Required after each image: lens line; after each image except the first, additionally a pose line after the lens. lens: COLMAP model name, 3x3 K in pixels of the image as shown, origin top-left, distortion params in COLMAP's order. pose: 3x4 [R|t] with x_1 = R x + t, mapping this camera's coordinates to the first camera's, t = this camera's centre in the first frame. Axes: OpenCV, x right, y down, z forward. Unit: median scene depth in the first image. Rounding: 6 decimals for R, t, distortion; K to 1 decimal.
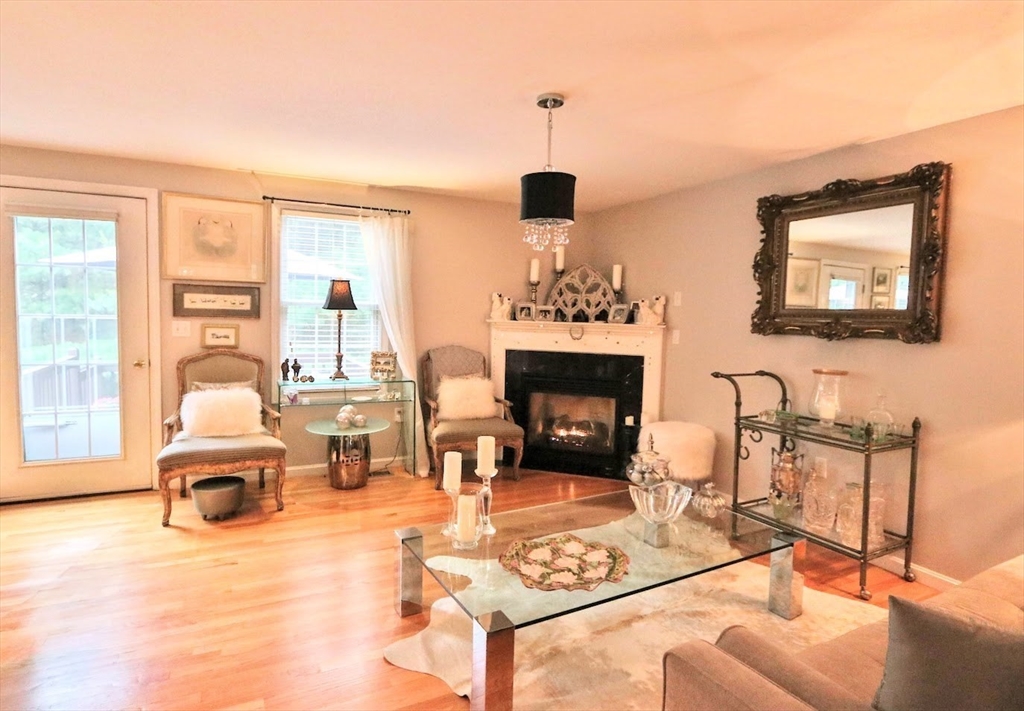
lens RADIAL K [[558.1, 0, 489.2], [0, 558.1, 352.1], [0, 0, 1]] dist [-0.032400, 0.000144]
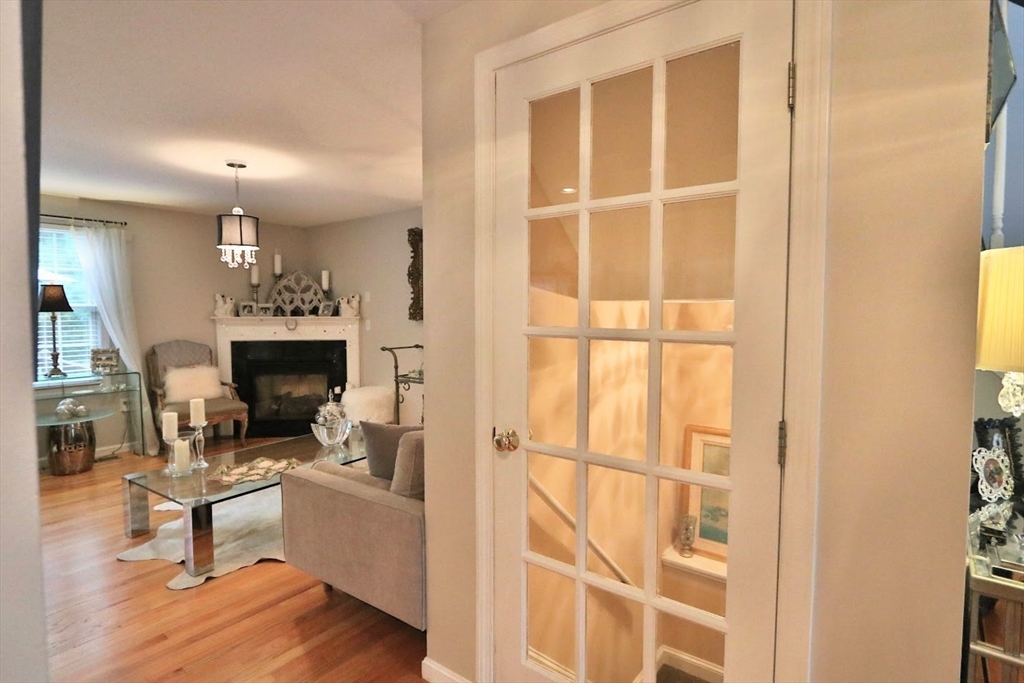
lens RADIAL K [[523.3, 0, 506.3], [0, 523.3, 335.2], [0, 0, 1]] dist [-0.013037, 0.000119]
pose [[0.889320, -0.048361, 0.454721, 0.052670], [0.055636, 0.998448, -0.002621, 0.019902], [-0.453889, 0.027629, 0.890630, -0.284367]]
